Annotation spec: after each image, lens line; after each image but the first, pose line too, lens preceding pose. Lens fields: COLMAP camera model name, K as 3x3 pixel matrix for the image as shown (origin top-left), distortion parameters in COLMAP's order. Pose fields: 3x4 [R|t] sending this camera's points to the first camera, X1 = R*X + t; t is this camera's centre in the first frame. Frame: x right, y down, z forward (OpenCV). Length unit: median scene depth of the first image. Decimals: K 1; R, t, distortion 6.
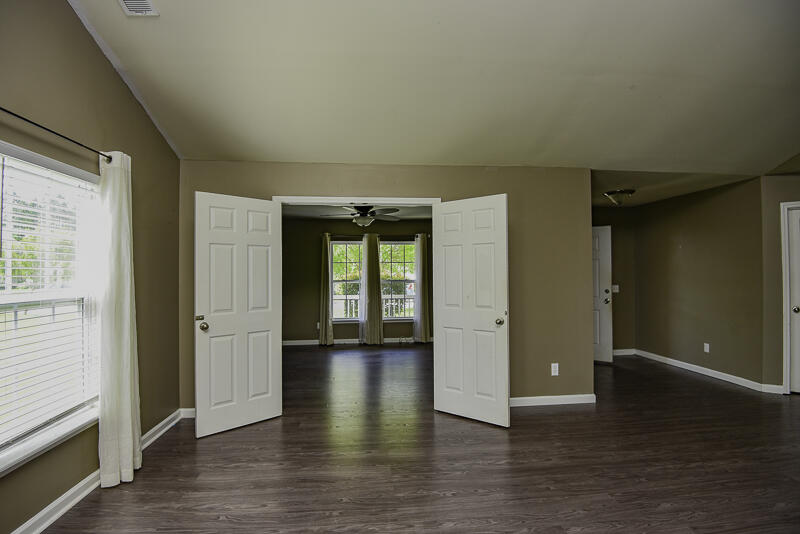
lens RADIAL K [[382.1, 0, 400.0], [0, 382.1, 267.0], [0, 0, 1]] dist [0.000444, -0.012506]
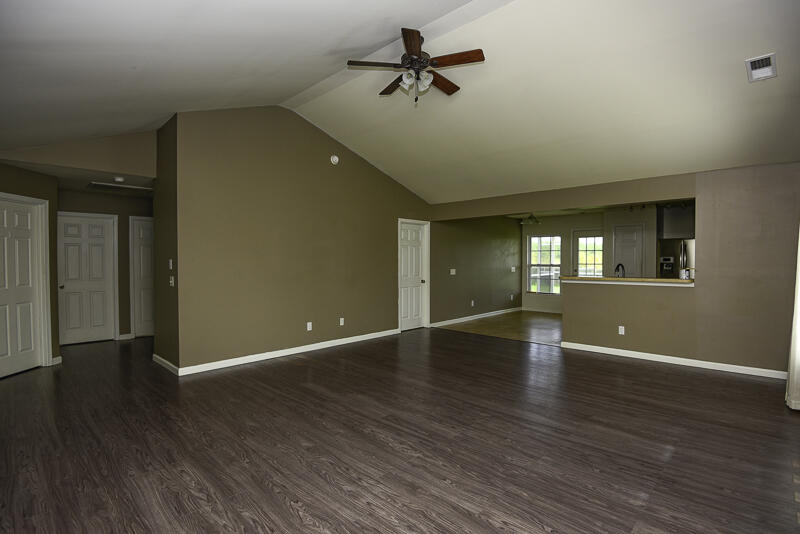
lens RADIAL K [[382.1, 0, 400.0], [0, 382.1, 267.0], [0, 0, 1]] dist [0.000444, -0.012506]
pose [[-0.647747, 0.004622, 0.761841, -0.683942], [-0.012989, 0.999769, -0.017109, 0.055787], [-0.761745, -0.020977, -0.647538, 1.372961]]
